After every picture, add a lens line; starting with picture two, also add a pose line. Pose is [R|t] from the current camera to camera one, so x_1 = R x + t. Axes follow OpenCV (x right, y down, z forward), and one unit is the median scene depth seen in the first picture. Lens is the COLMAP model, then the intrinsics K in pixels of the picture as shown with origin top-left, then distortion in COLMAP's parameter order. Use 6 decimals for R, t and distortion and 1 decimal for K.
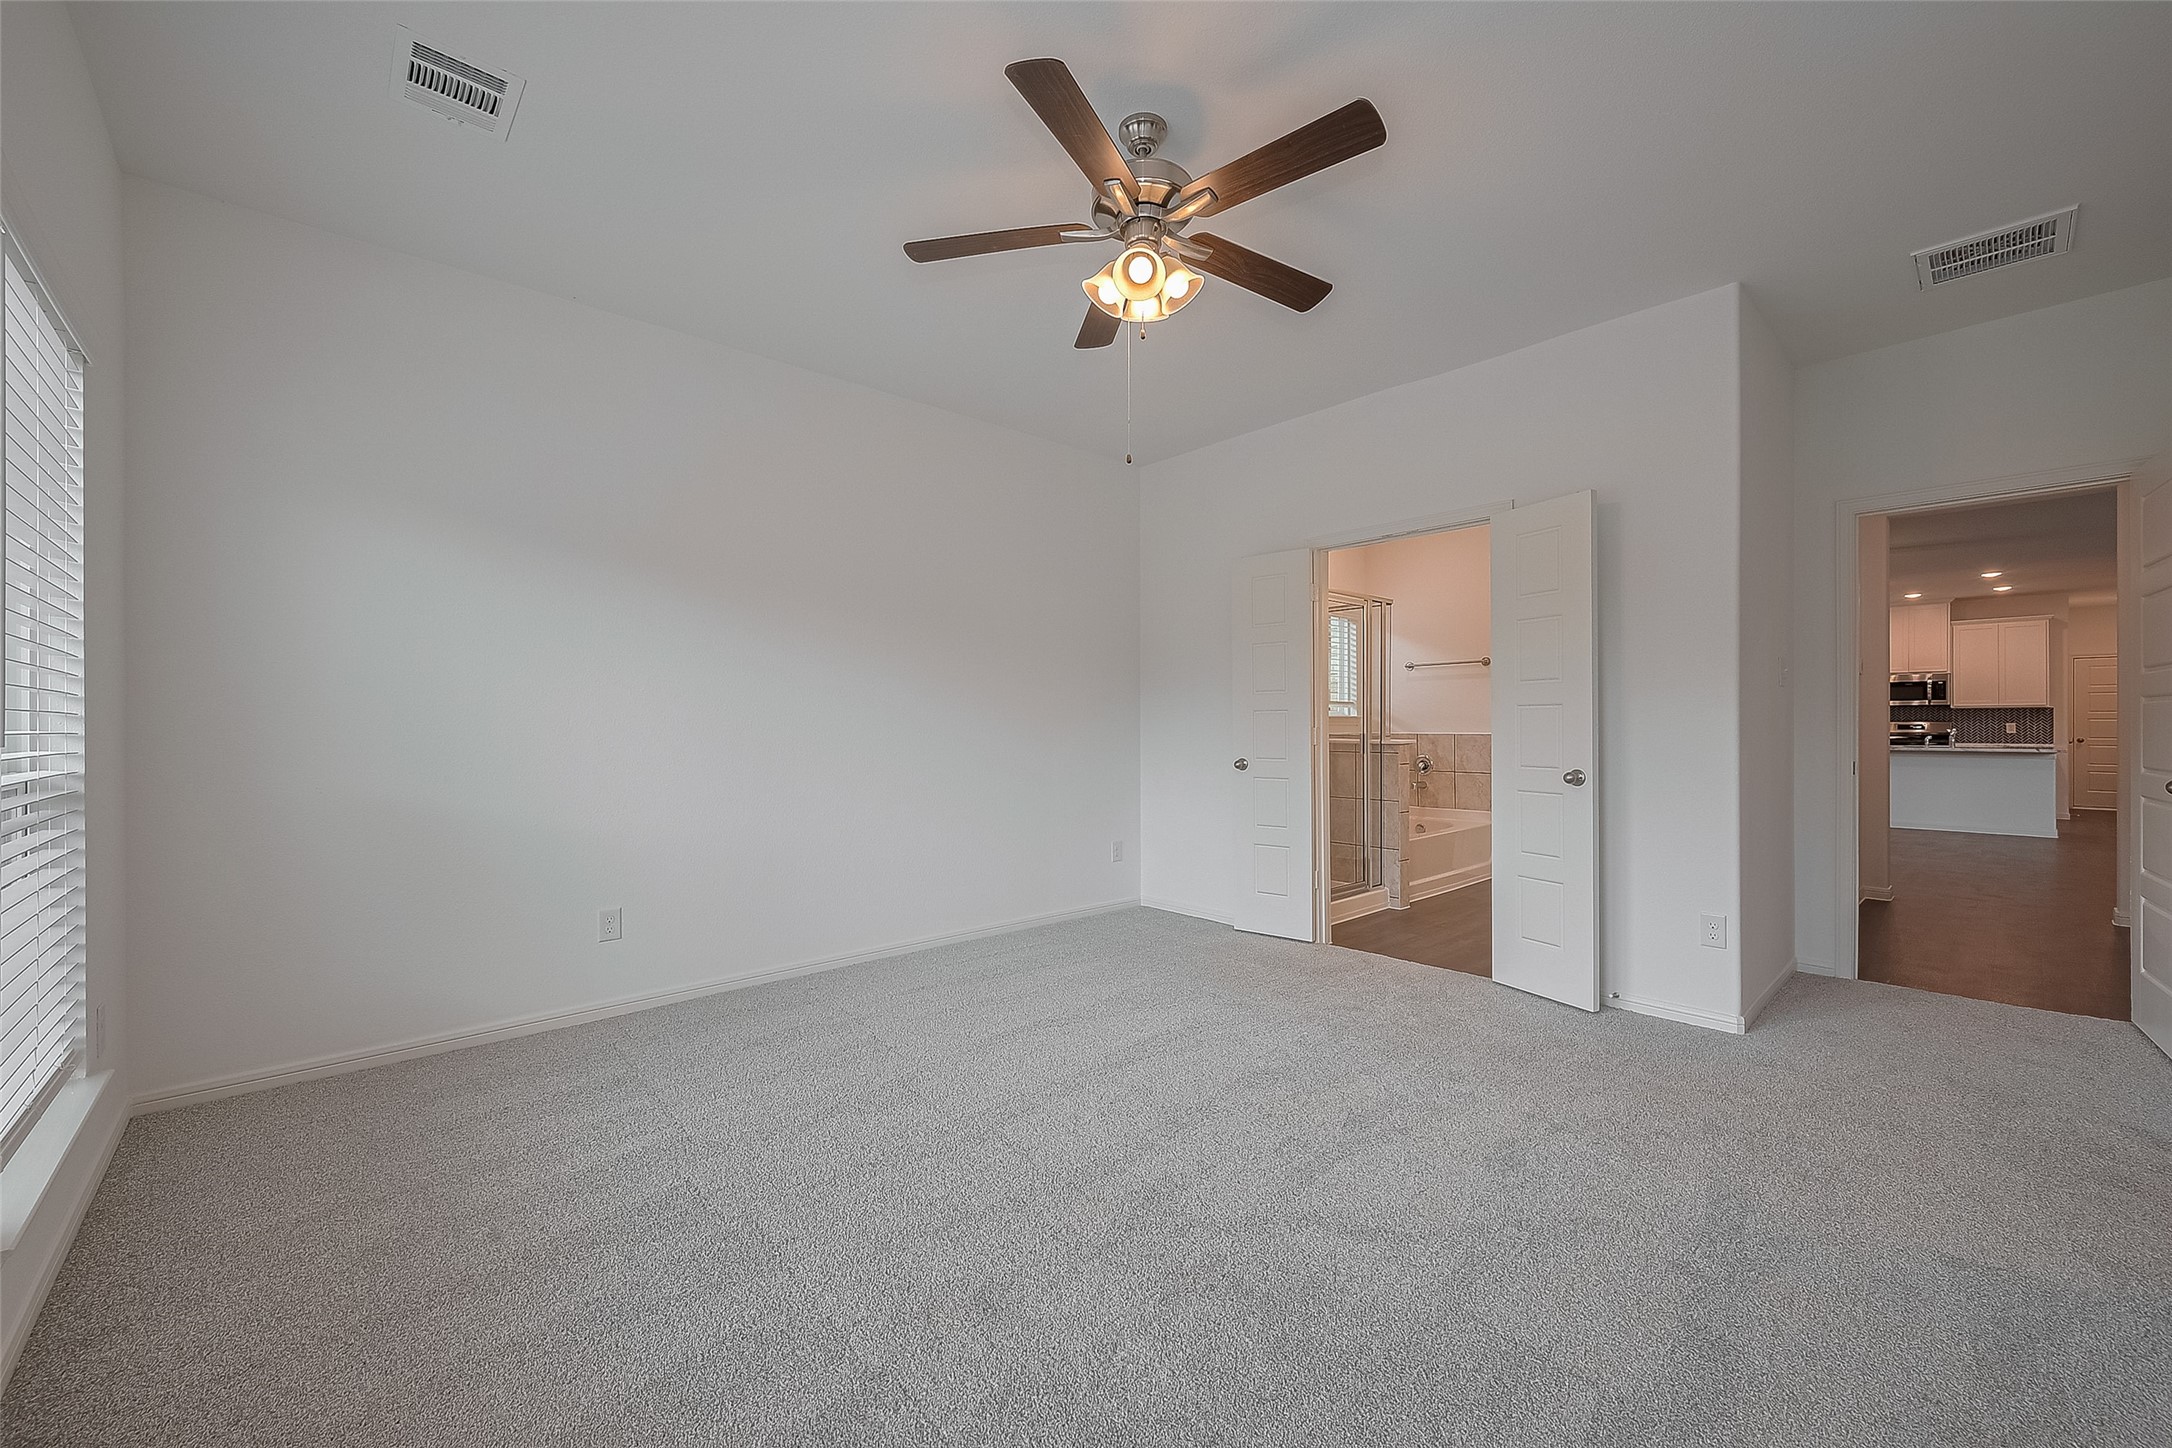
lens RADIAL K [[860.8, 0, 1096.1], [0, 860.8, 735.1], [0, 0, 1]] dist [-0.011780, -0.000105]
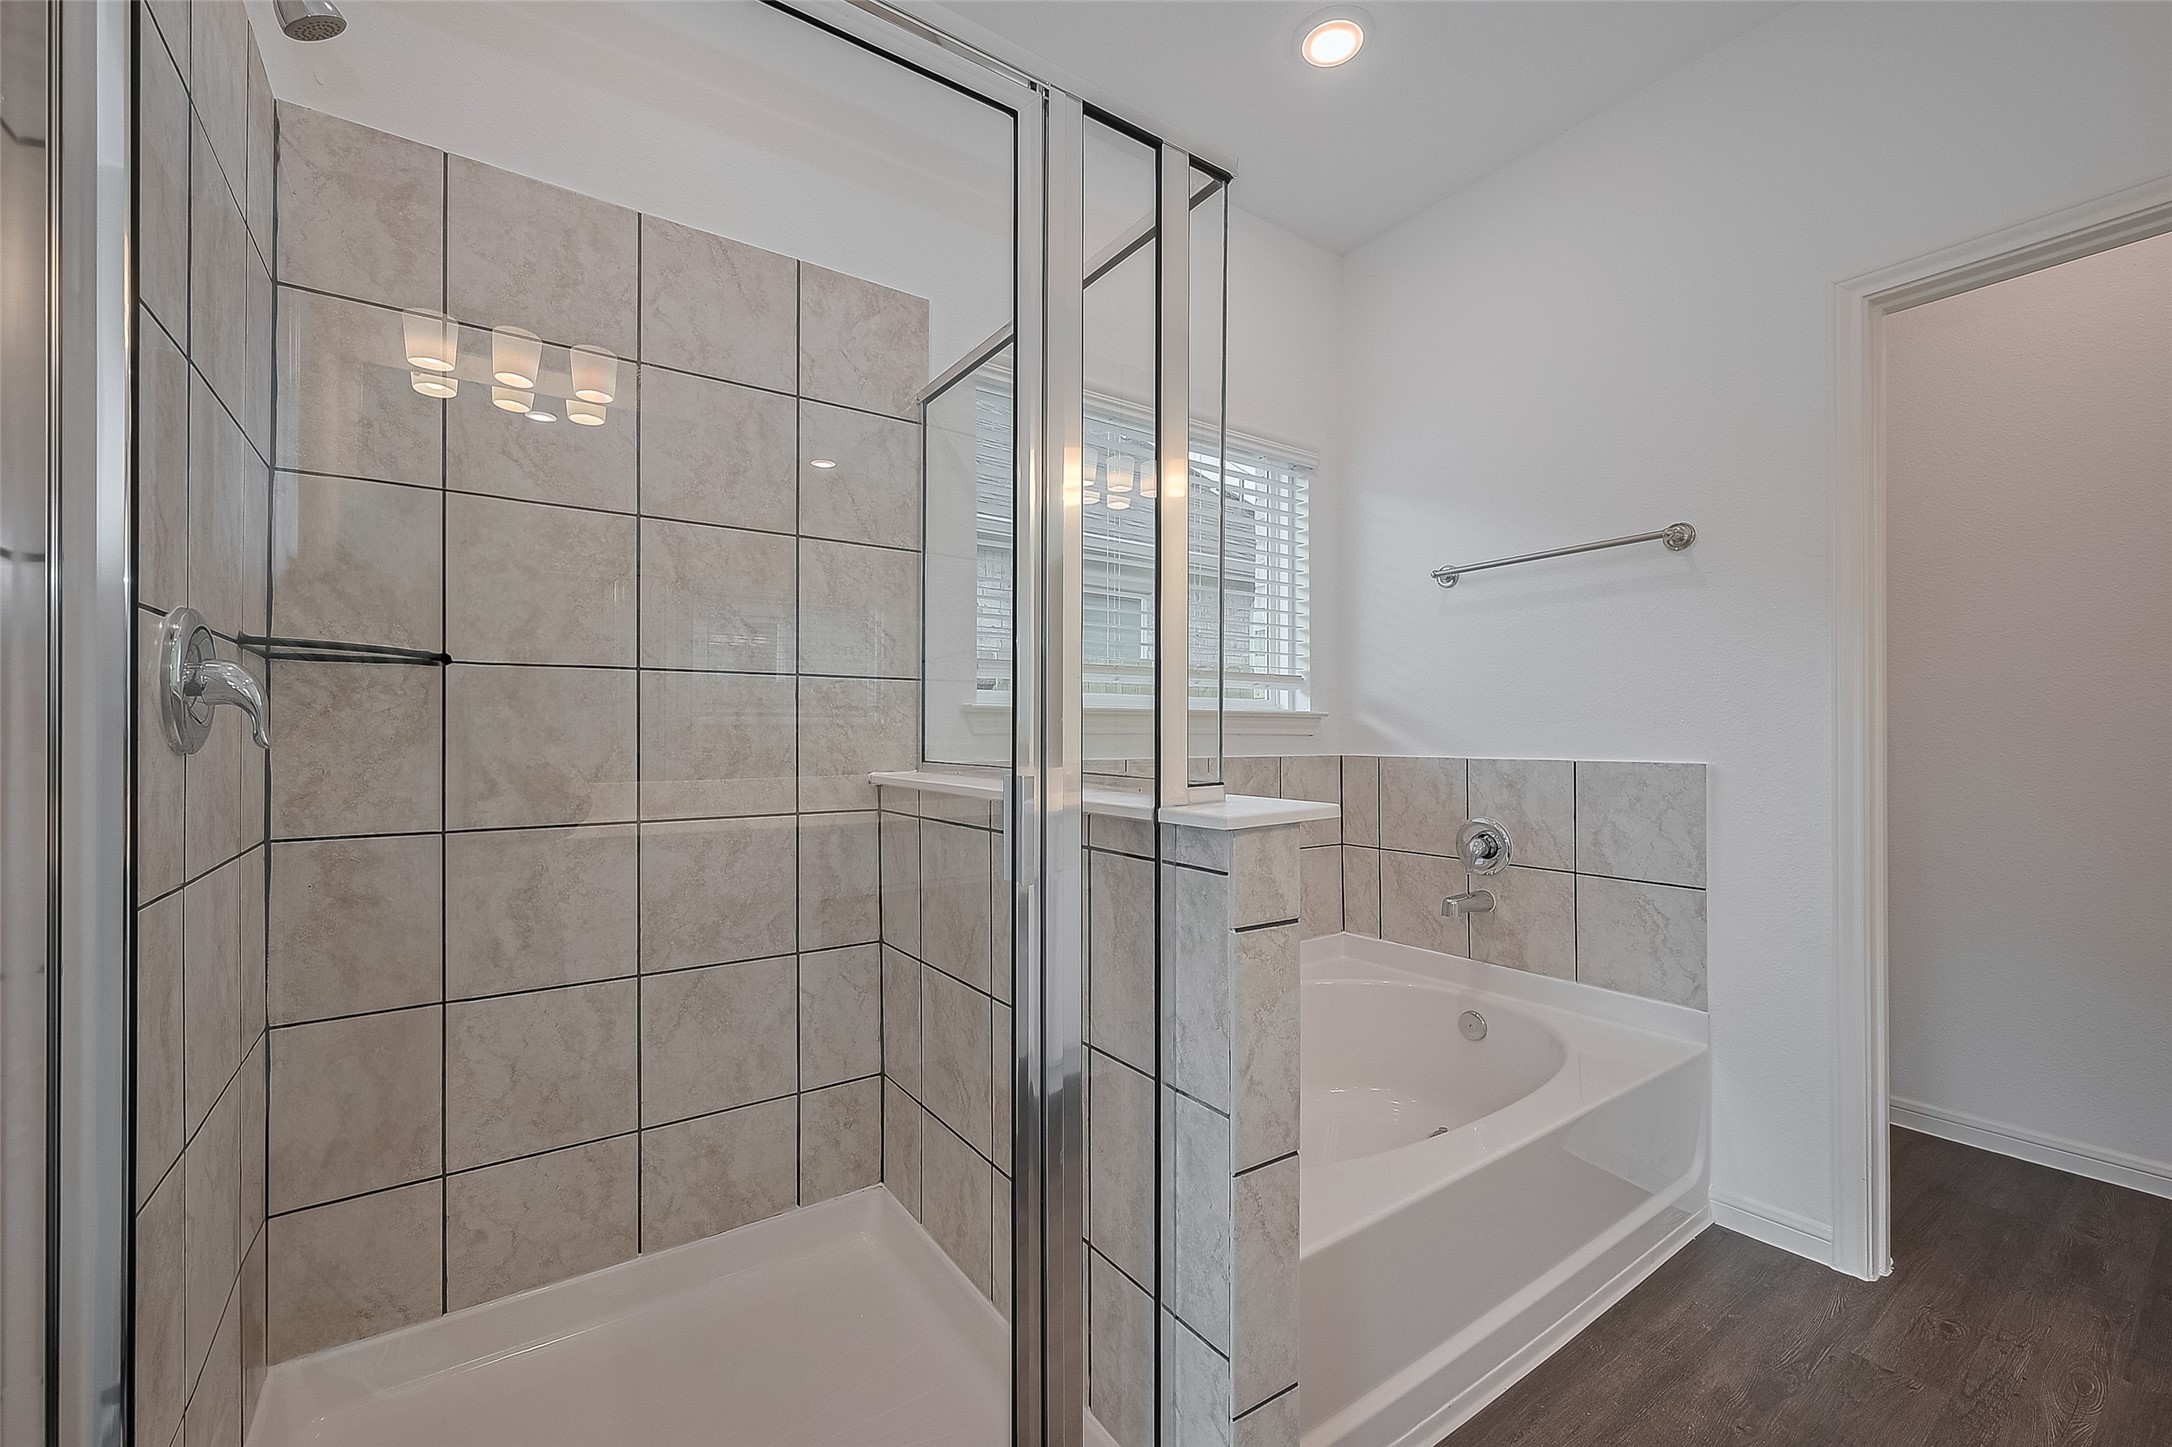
lens RADIAL K [[860.8, 0, 1071.9], [0, 860.8, 734.8], [0, 0, 1]] dist [-0.011780, -0.000105]
pose [[0.986316, 0.005409, -0.164776, 0.270644], [-0.006762, 0.999948, -0.007650, -0.008010], [0.164726, 0.008659, 0.986301, 0.618351]]
